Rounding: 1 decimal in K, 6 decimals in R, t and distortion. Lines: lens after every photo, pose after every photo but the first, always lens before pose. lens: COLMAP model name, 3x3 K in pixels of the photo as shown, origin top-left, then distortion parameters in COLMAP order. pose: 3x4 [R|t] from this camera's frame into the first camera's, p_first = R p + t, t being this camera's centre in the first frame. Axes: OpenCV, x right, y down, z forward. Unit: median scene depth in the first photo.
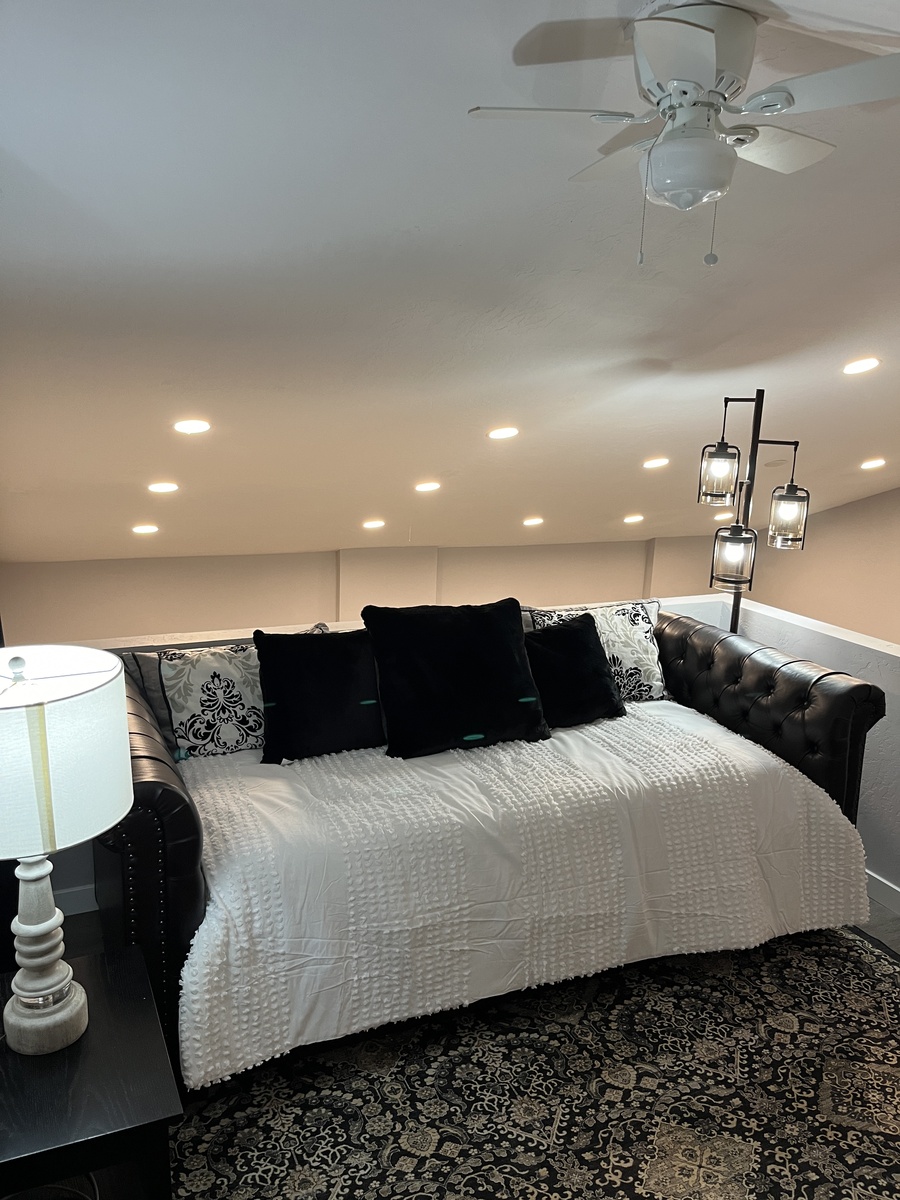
lens RADIAL K [[919.9, 0, 450.0], [0, 919.9, 600.0], [0, 0, 1]] dist [0.066552, -0.099449]
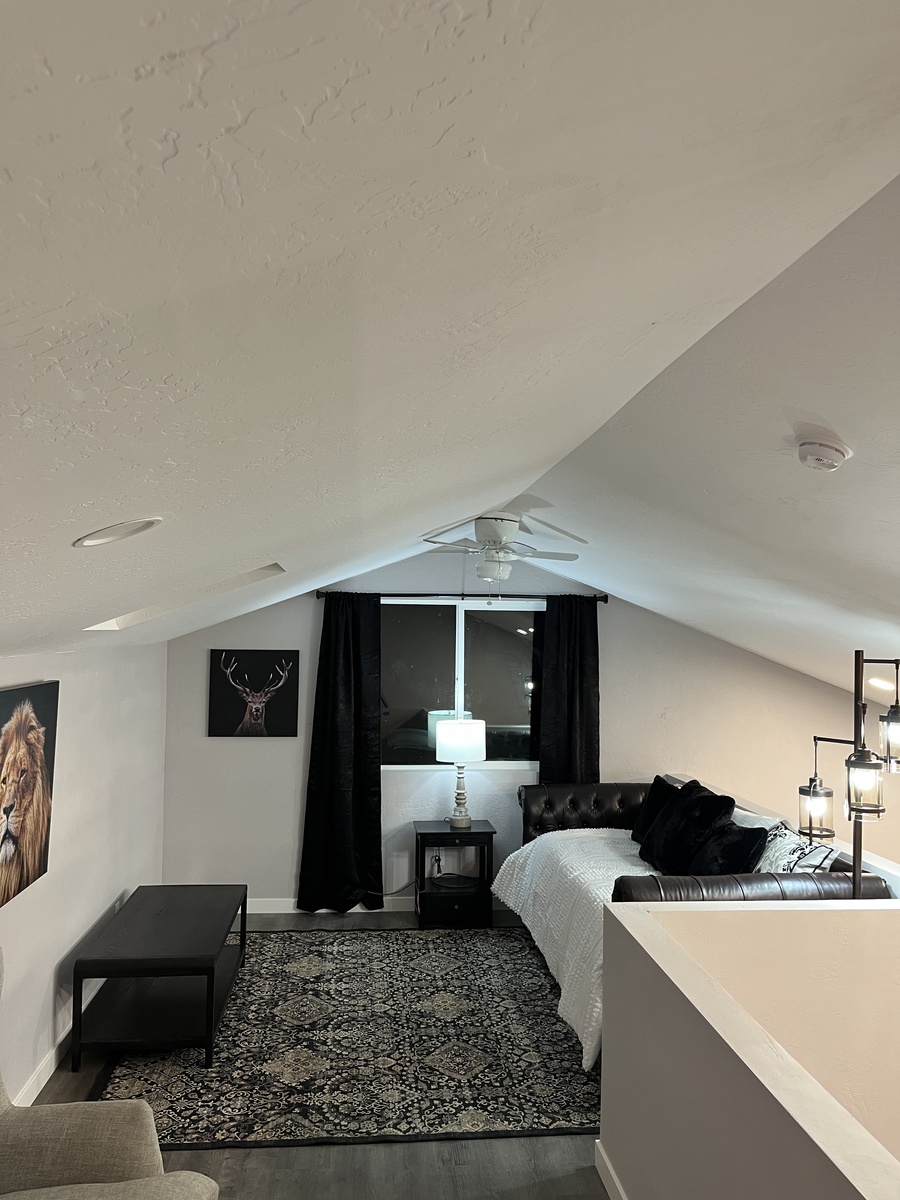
lens RADIAL K [[919.9, 0, 450.0], [0, 919.9, 600.0], [0, 0, 1]] dist [0.066552, -0.099449]
pose [[-0.324635, -0.078559, -0.942571, 2.163670], [-0.234225, 0.972182, -0.000357, -0.268521], [0.916379, 0.220658, -0.334005, 1.404522]]
